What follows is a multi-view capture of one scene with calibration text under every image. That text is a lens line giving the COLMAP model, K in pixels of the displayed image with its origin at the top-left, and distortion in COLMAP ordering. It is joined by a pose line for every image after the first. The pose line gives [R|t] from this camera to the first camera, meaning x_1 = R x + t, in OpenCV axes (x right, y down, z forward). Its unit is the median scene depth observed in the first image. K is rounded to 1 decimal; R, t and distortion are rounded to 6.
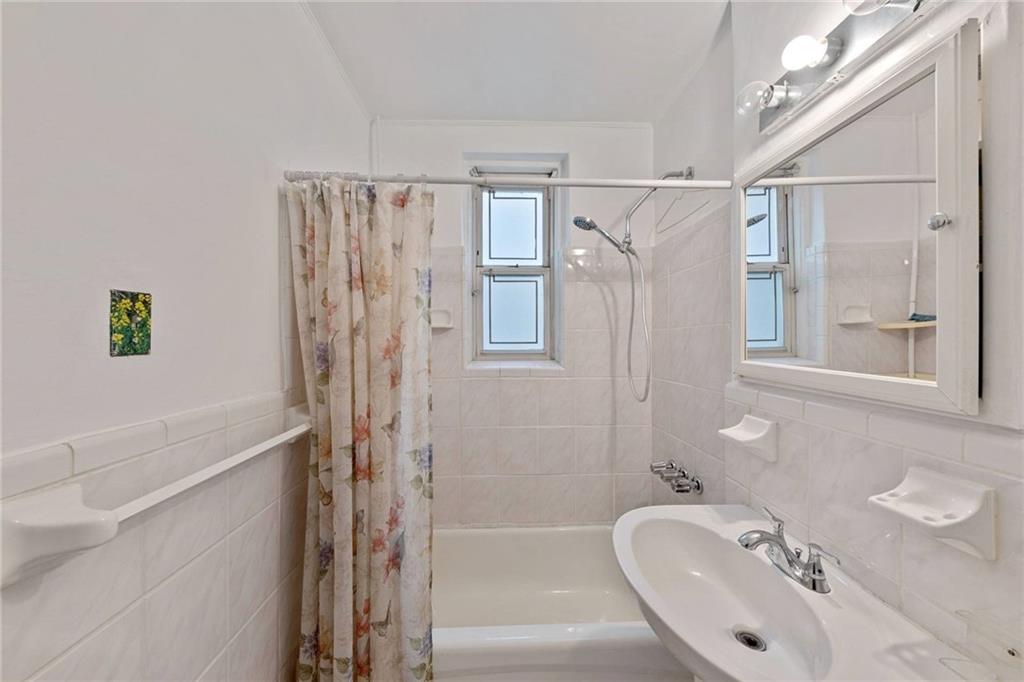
lens RADIAL K [[371.3, 0, 513.0], [0, 371.3, 358.2], [0, 0, 1]] dist [0.020184, -0.010506]
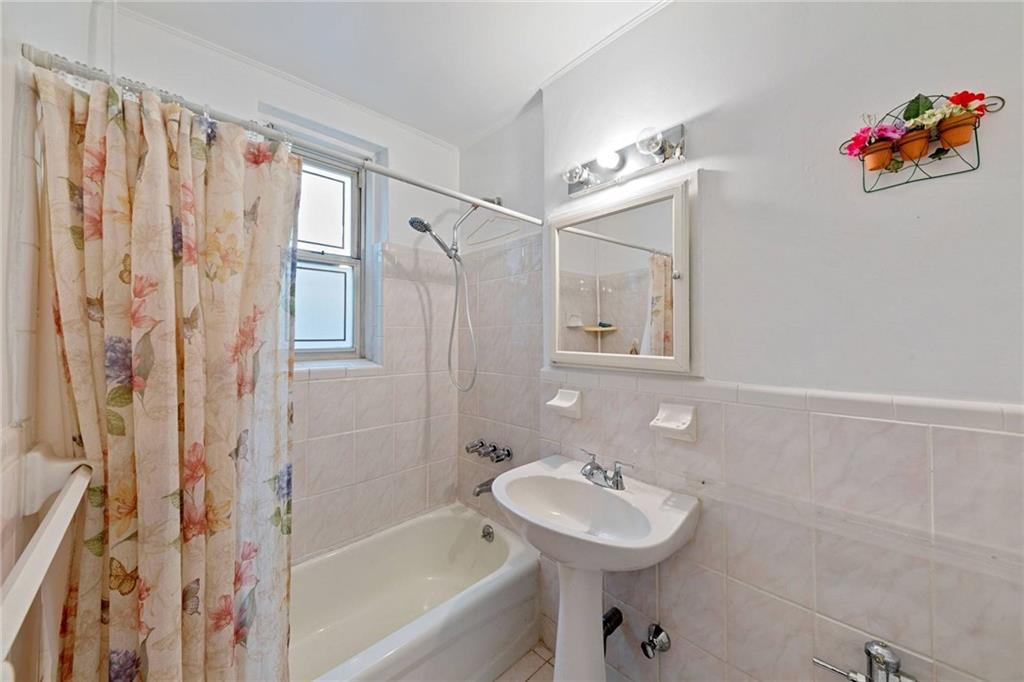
lens RADIAL K [[379.3, 0, 516.2], [0, 379.3, 353.0], [0, 0, 1]] dist [0.016943, -0.011651]
pose [[0.729067, -0.027715, 0.683881, -0.449865], [0.035983, 0.999350, 0.002140, 0.004848], [-0.683496, 0.023047, 0.729591, 0.061614]]
